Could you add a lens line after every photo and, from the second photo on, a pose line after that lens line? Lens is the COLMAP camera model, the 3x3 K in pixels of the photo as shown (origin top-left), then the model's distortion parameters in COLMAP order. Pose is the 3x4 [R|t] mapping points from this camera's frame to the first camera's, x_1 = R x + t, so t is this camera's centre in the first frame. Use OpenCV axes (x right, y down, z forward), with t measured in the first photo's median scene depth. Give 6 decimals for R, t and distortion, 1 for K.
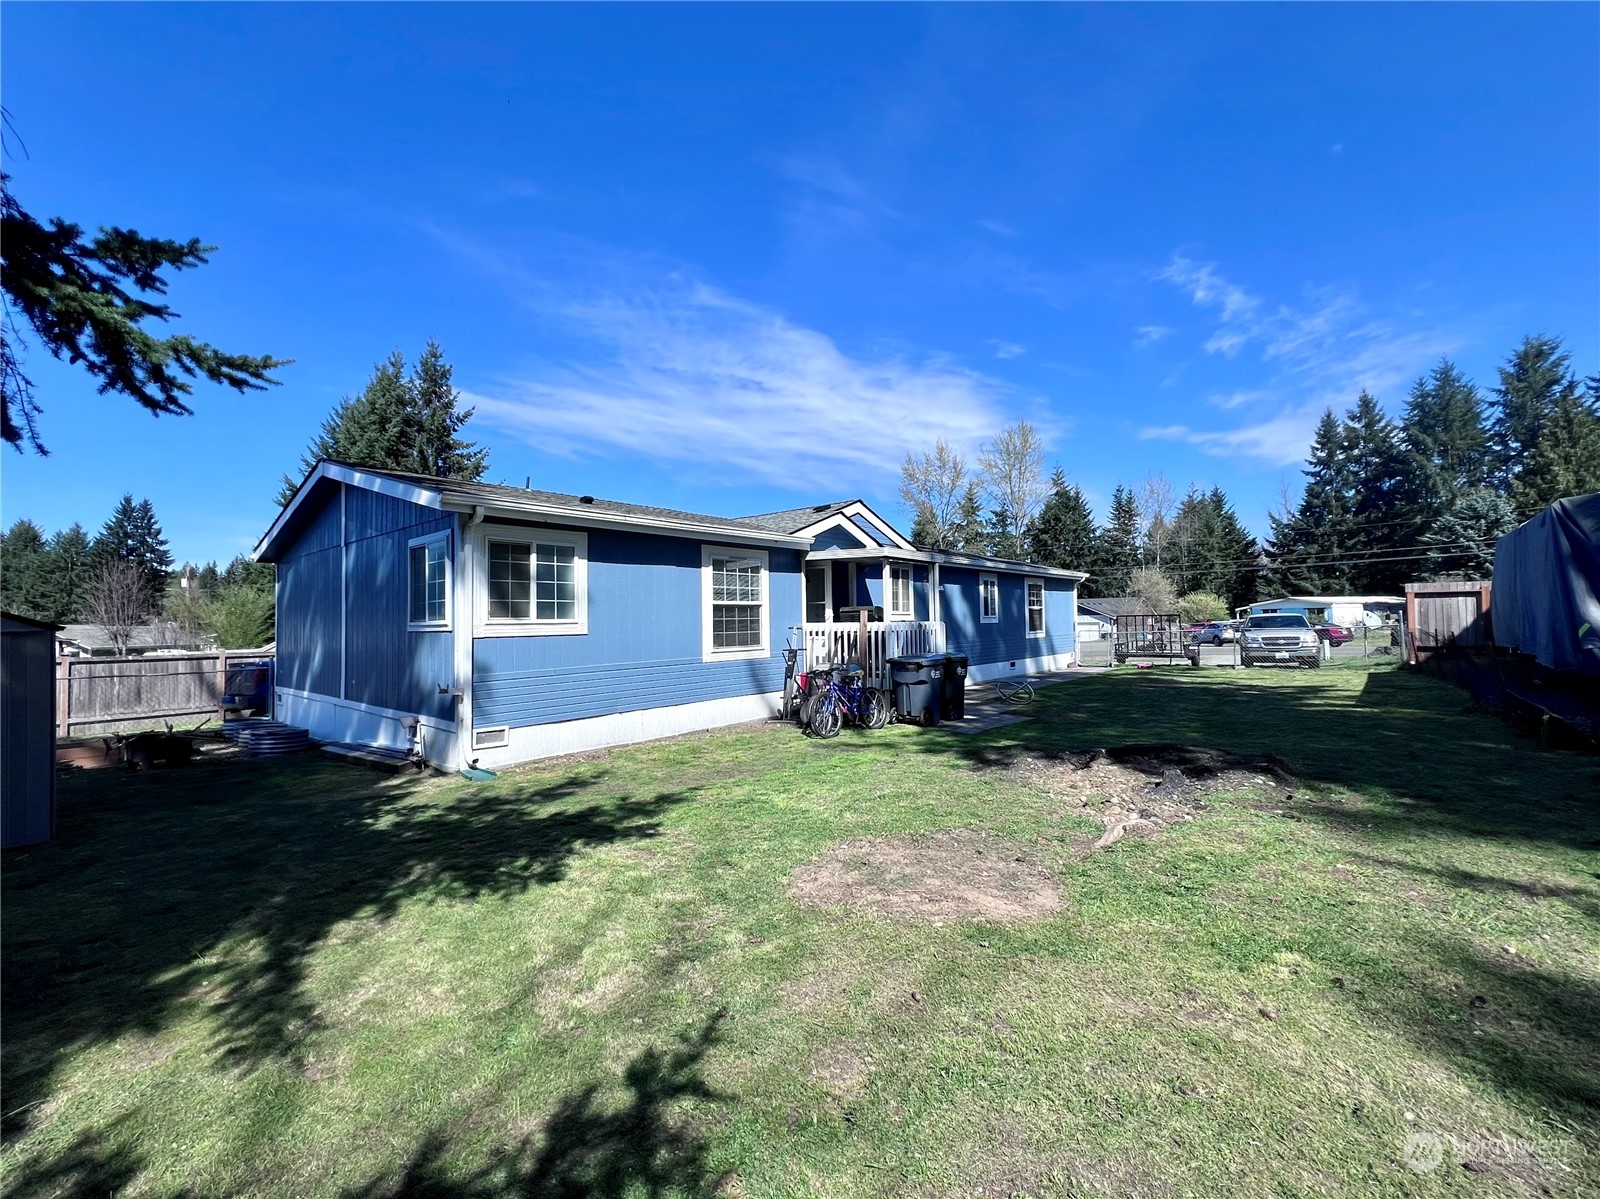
lens RADIAL K [[635.8, 0, 802.8], [0, 635.8, 599.4], [0, 0, 1]] dist [-0.001048, 0.000357]
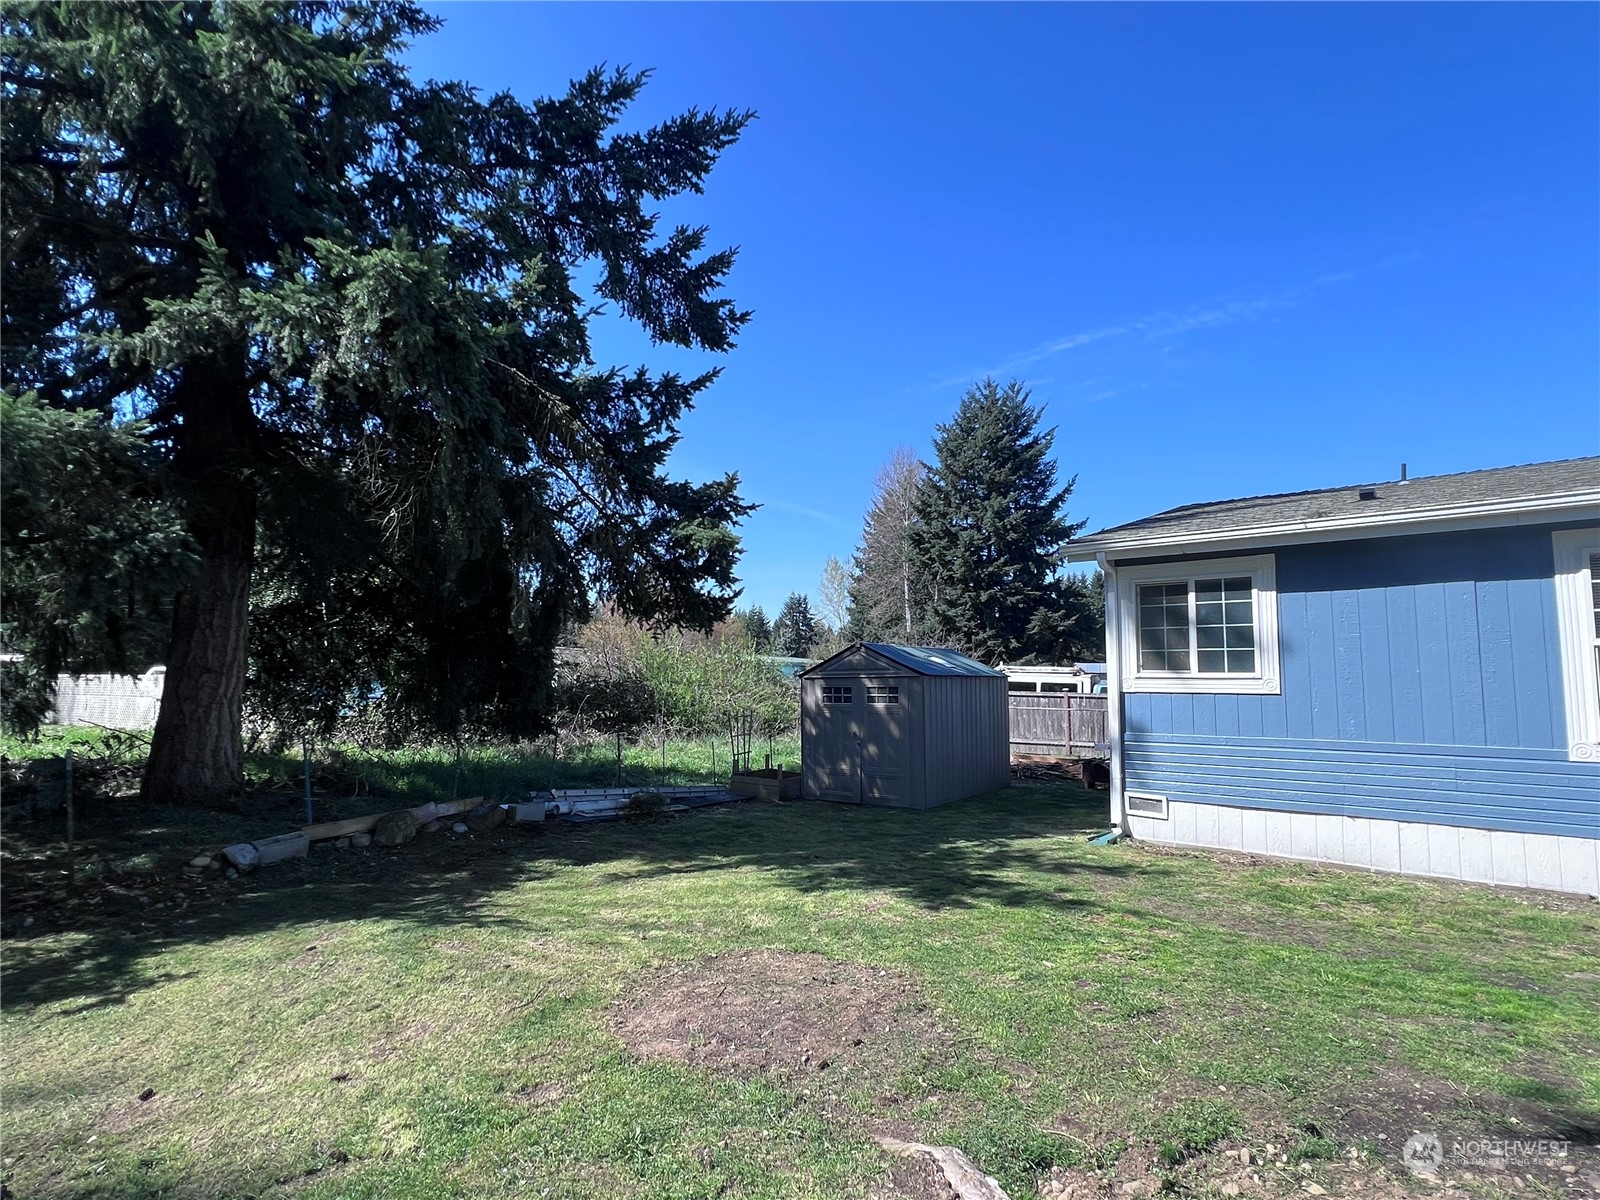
lens RADIAL K [[769.6, 0, 804.0], [0, 769.6, 608.8], [0, 0, 1]] dist [-0.000584, -0.000024]
pose [[0.058849, -0.066199, -0.996070, 0.538697], [0.033365, 0.997372, -0.064314, -0.003656], [0.997709, -0.029449, 0.060903, 0.439301]]
